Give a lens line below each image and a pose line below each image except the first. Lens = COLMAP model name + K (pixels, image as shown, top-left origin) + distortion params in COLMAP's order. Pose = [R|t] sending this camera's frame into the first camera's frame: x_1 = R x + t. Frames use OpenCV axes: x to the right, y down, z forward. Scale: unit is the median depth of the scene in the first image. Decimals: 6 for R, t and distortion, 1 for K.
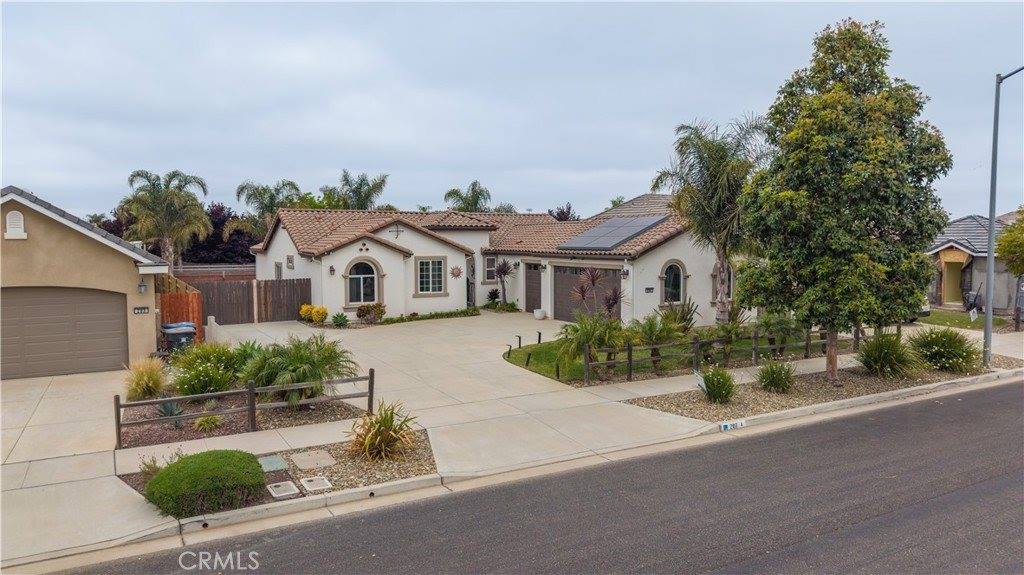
lens RADIAL K [[708.8, 0, 515.4], [0, 708.8, 284.6], [0, 0, 1]] dist [0.000634, -0.001331]
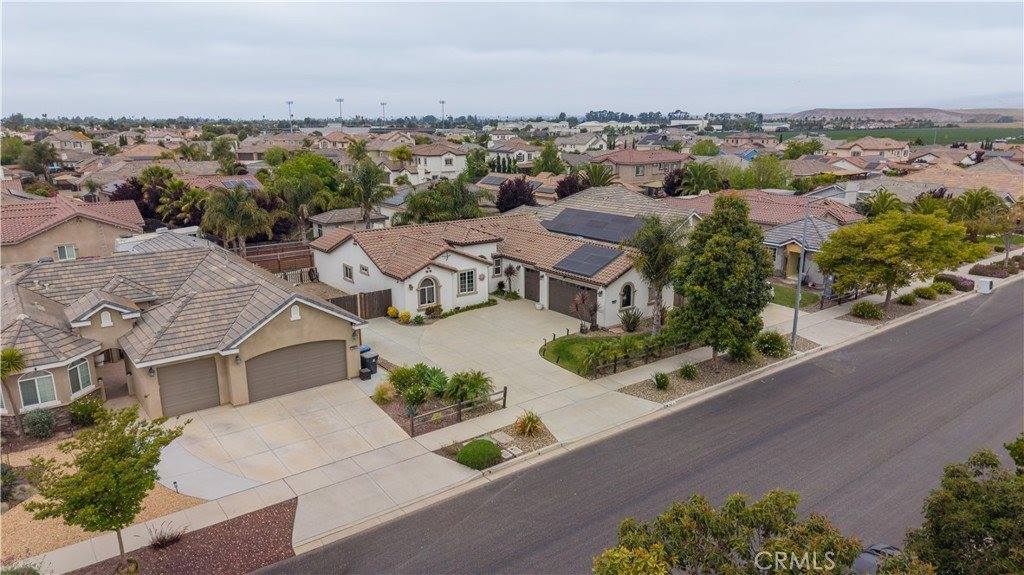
lens RADIAL K [[686.8, 0, 511.8], [0, 686.8, 292.6], [0, 0, 1]] dist [0.007777, -0.004280]
pose [[0.991666, -0.033193, 0.124487, -0.221771], [0.010297, 0.983570, 0.180231, -0.271497], [-0.128424, -0.177447, 0.975715, -0.486907]]
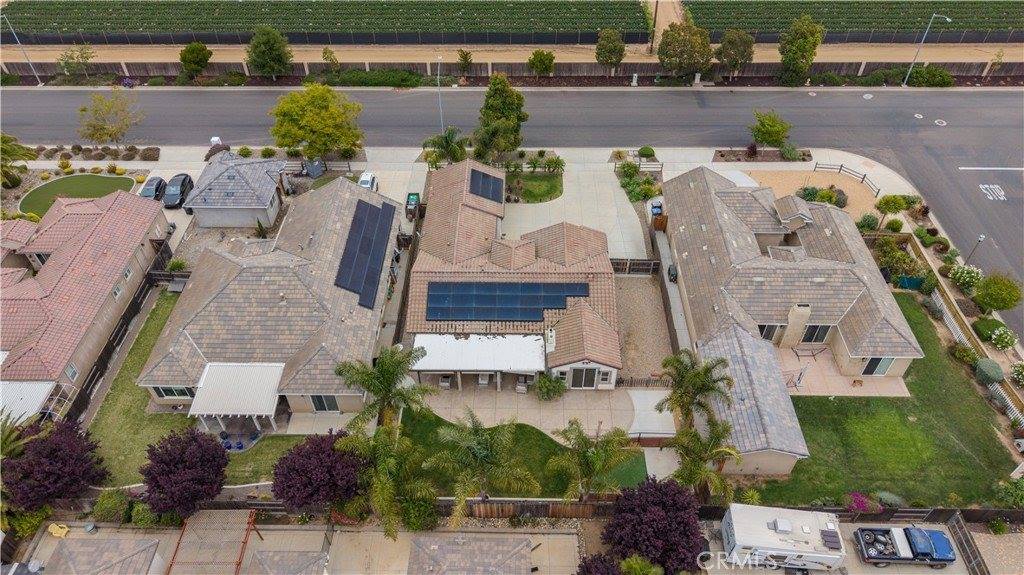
lens RADIAL K [[691.4, 0, 512.0], [0, 691.4, 287.5], [0, 0, 1]] dist [0.007200, -0.002004]
pose [[-0.857058, -0.365888, 0.362736, -0.828015], [0.038056, 0.657160, 0.752790, -1.477715], [-0.513813, 0.658989, -0.549300, 2.313623]]
